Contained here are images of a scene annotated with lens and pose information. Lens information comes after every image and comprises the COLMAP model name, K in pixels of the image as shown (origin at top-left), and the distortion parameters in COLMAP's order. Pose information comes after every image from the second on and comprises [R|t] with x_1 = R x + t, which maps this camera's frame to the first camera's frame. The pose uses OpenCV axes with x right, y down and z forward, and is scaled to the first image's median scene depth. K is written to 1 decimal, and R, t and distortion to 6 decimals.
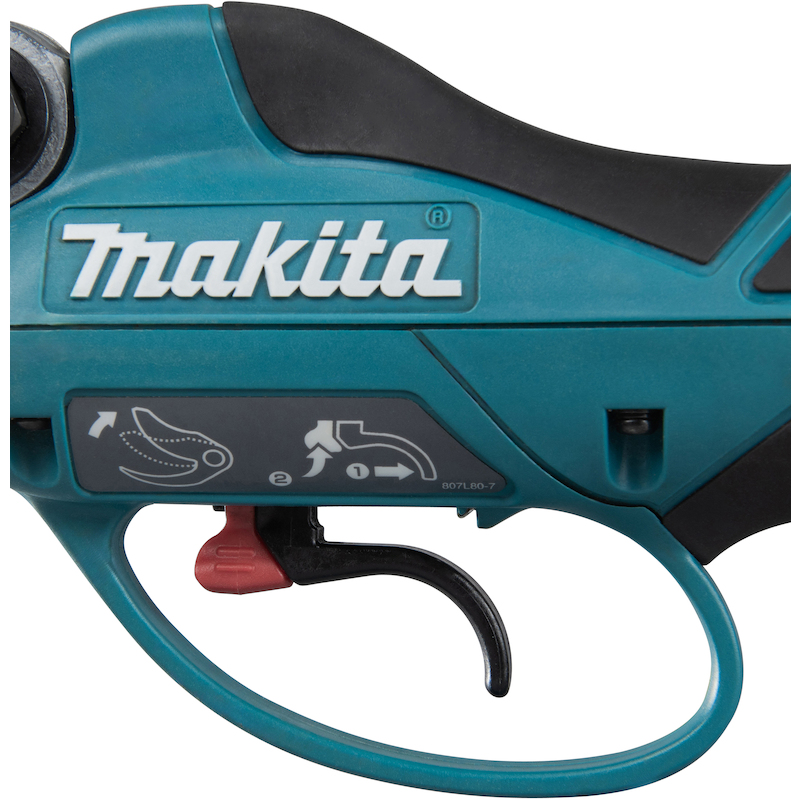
lens RADIAL K [[2224.8, 0, 400.0], [0, 2224.8, 400.0], [0, 0, 1]] dist [0.100013, 0.506121]
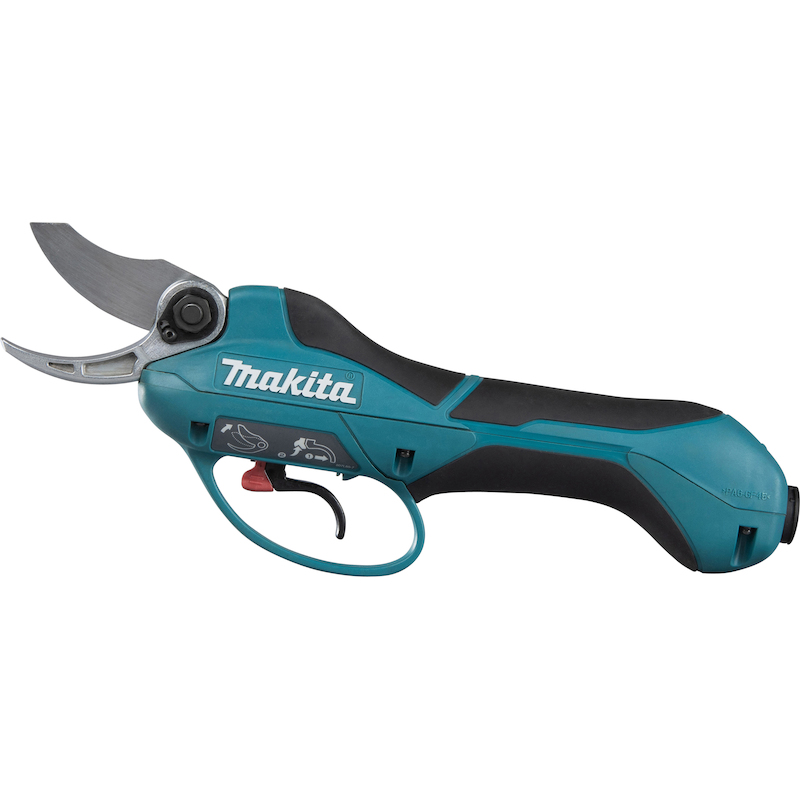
lens RADIAL K [[2224.8, 0, 400.0], [0, 2224.8, 400.0], [0, 0, 1]] dist [0.100013, 0.506121]
pose [[0.968583, 0.142193, 0.204027, -0.518246], [-0.147994, 0.988898, 0.013379, -0.099348], [-0.199860, -0.043153, 0.978874, -1.916265]]
